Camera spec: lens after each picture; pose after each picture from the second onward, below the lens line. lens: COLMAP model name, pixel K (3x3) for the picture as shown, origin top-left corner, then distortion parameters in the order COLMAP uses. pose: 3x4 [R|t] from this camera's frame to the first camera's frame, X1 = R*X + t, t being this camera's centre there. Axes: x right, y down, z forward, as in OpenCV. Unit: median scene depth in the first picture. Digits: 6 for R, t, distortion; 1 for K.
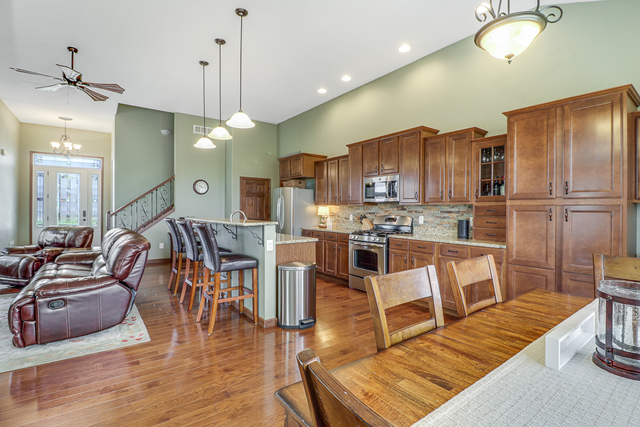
lens RADIAL K [[299.3, 0, 324.4], [0, 299.3, 211.9], [0, 0, 1]] dist [0.000900, -0.013037]
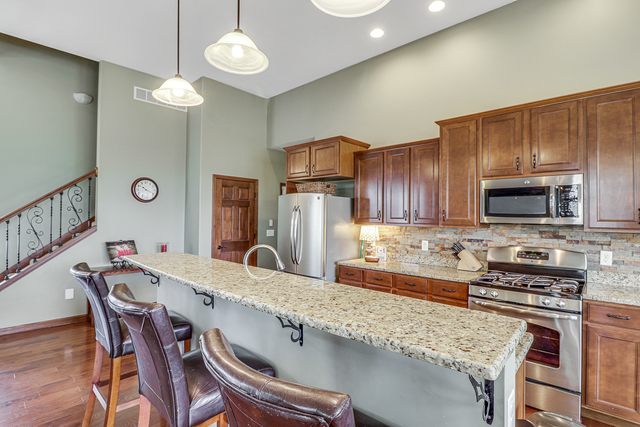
lens RADIAL K [[299.3, 0, 322.2], [0, 299.3, 213.4], [0, 0, 1]] dist [0.000900, -0.013037]
pose [[0.982106, 0.006820, 0.188207, -0.249664], [-0.003743, 0.999854, -0.016699, -0.038342], [-0.188294, 0.015695, 0.981987, 0.487052]]
